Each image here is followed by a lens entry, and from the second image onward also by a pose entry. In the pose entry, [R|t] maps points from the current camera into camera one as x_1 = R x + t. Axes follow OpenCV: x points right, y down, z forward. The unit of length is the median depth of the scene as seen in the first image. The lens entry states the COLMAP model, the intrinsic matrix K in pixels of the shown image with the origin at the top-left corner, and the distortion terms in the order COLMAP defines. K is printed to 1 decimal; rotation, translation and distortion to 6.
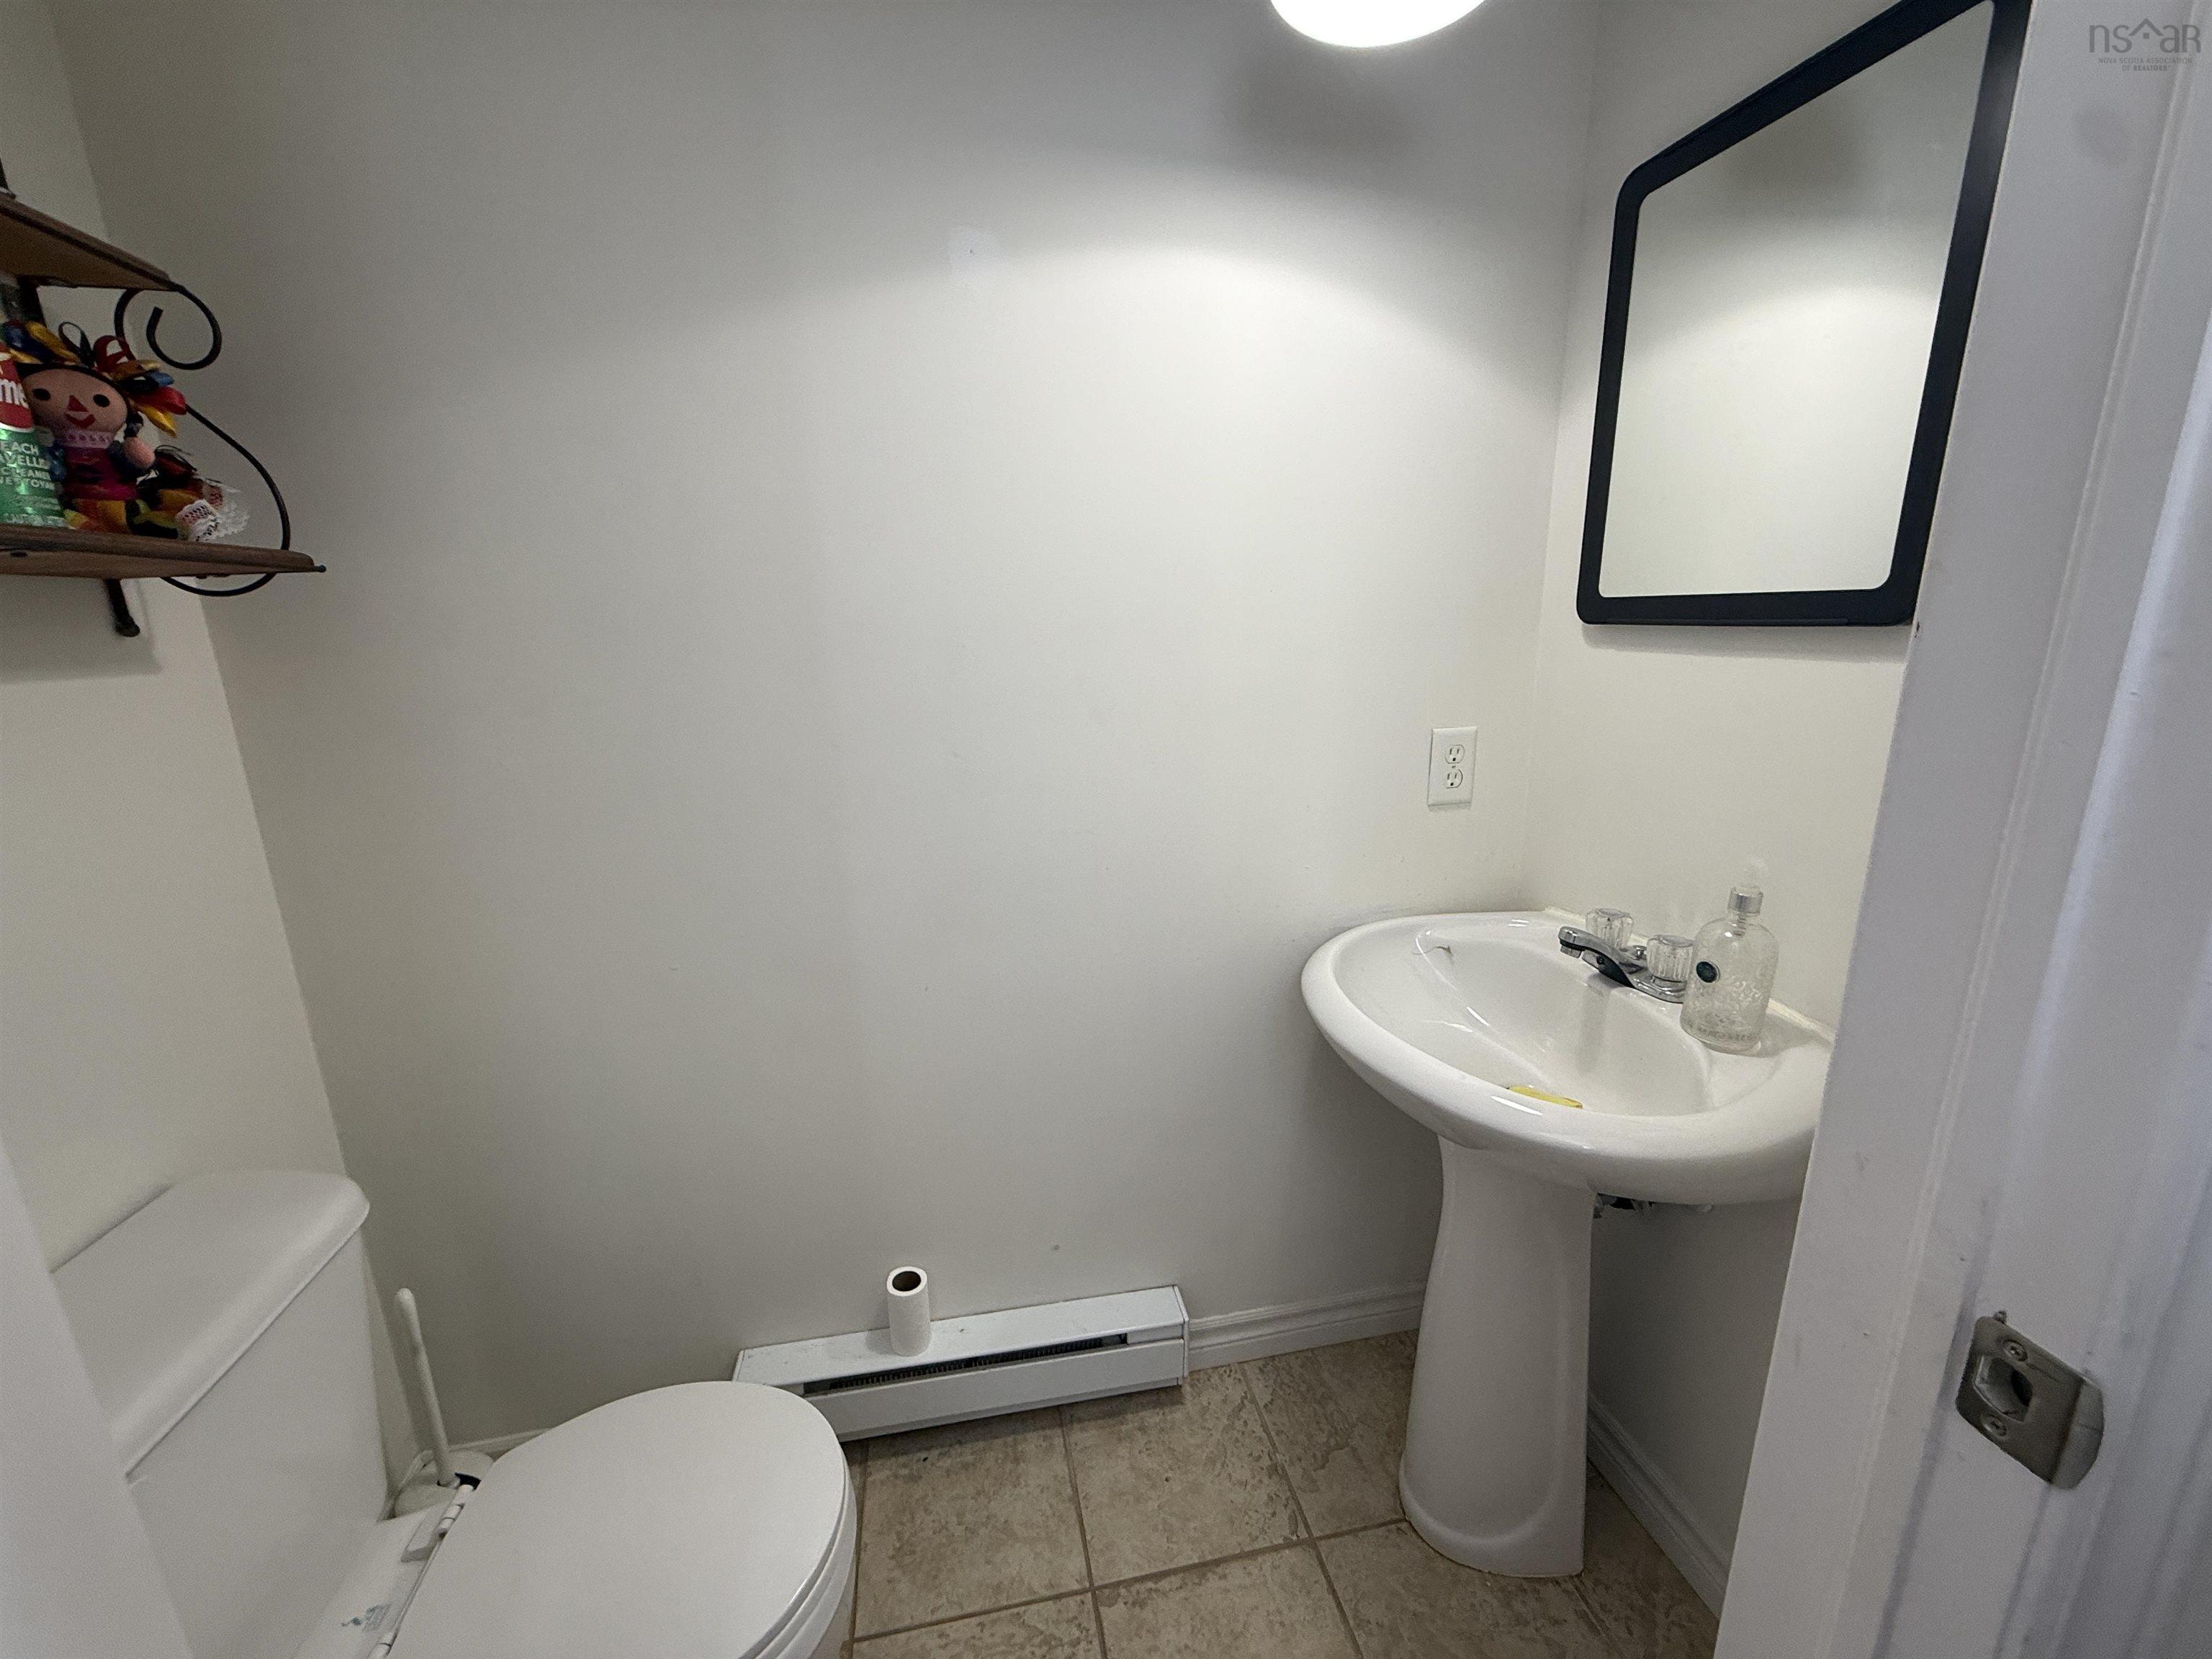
lens RADIAL K [[878.9, 0, 1102.8], [0, 878.9, 827.7], [0, 0, 1]] dist [0.000736, -0.000088]
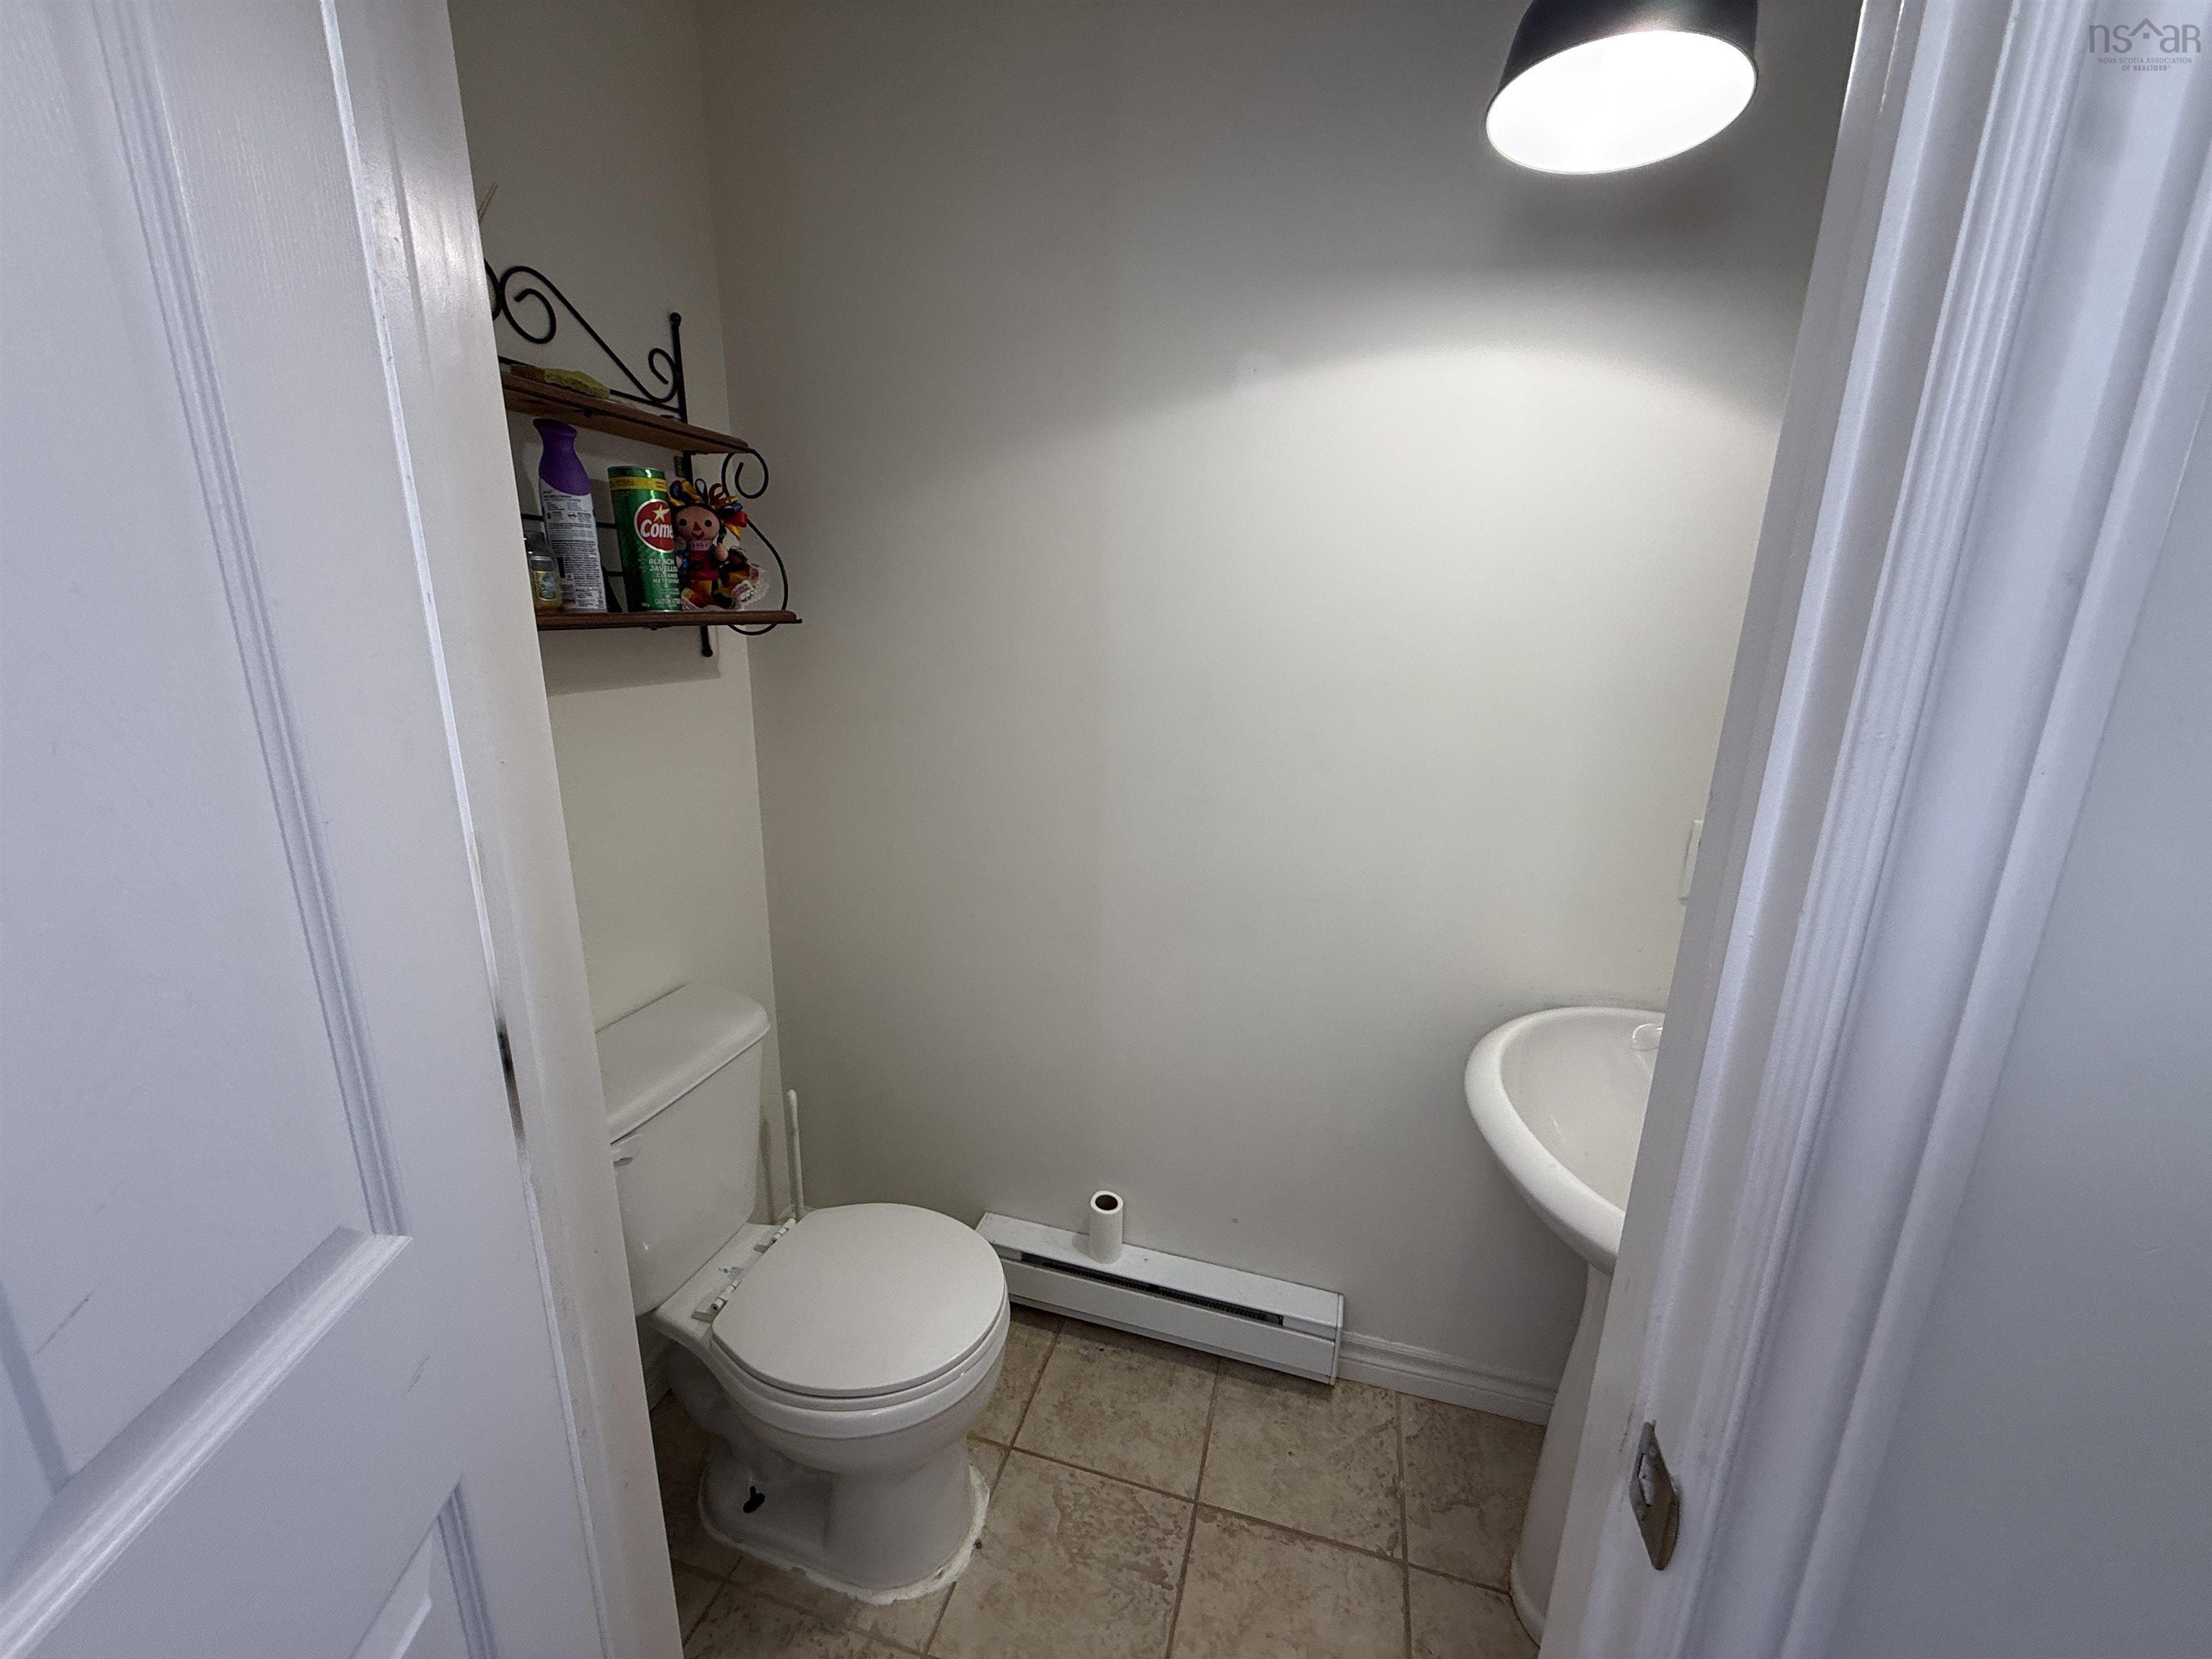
lens RADIAL K [[878.9, 0, 1104.6], [0, 878.9, 831.2], [0, 0, 1]] dist [0.000736, -0.000088]
pose [[0.891600, 0.150907, -0.426939, 0.244934], [-0.144859, 0.988344, 0.046824, -0.059179], [0.429028, 0.020098, 0.903067, -0.132476]]
